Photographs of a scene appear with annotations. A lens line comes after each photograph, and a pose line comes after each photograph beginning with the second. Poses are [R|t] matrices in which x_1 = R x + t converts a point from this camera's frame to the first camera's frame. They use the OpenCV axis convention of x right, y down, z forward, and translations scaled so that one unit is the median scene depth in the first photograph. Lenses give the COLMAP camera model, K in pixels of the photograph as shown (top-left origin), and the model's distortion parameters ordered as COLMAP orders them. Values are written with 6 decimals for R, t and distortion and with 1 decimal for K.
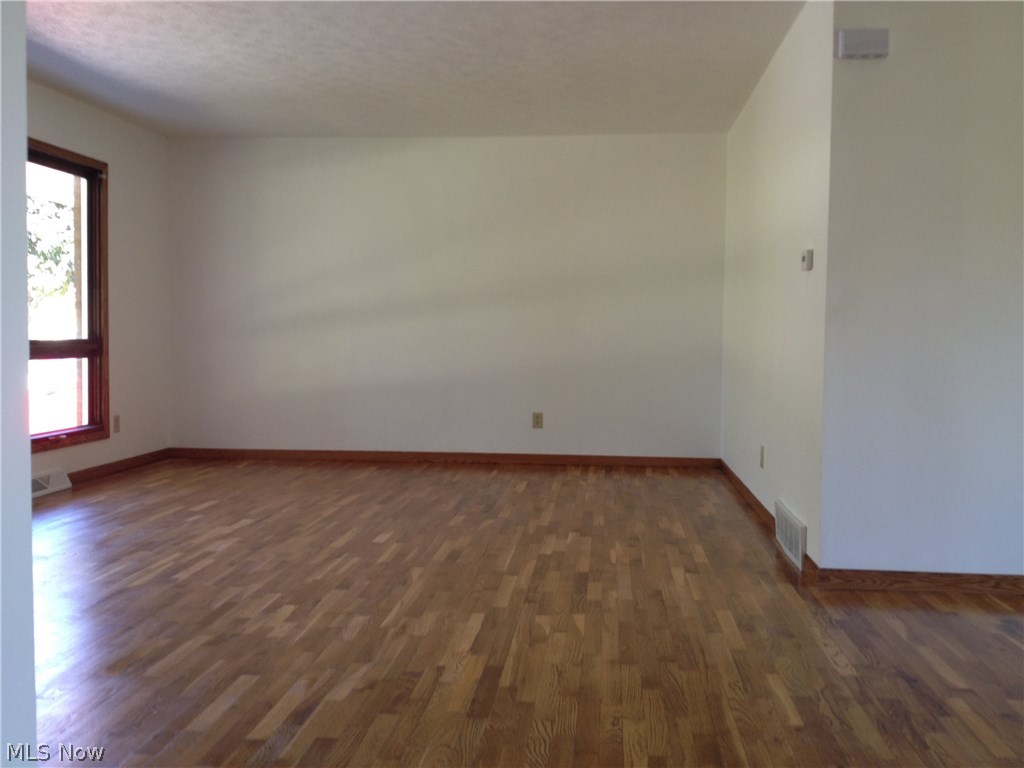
lens RADIAL K [[963.3, 0, 512.0], [0, 963.3, 384.0], [0, 0, 1]] dist [0.084975, -0.135955]
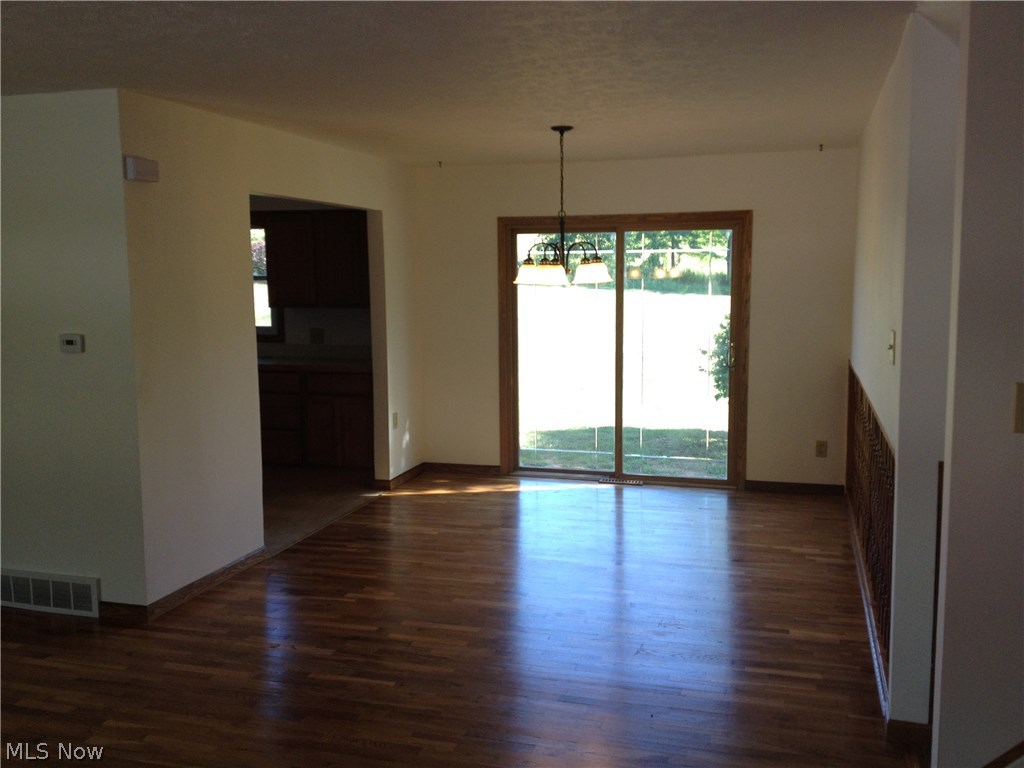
lens RADIAL K [[963.3, 0, 512.0], [0, 963.3, 384.0], [0, 0, 1]] dist [0.084975, -0.135955]
pose [[0.193467, -0.126688, 0.972893, -0.751817], [0.059090, 0.991332, 0.117339, -0.200774], [-0.979326, 0.034787, 0.199276, 0.321529]]
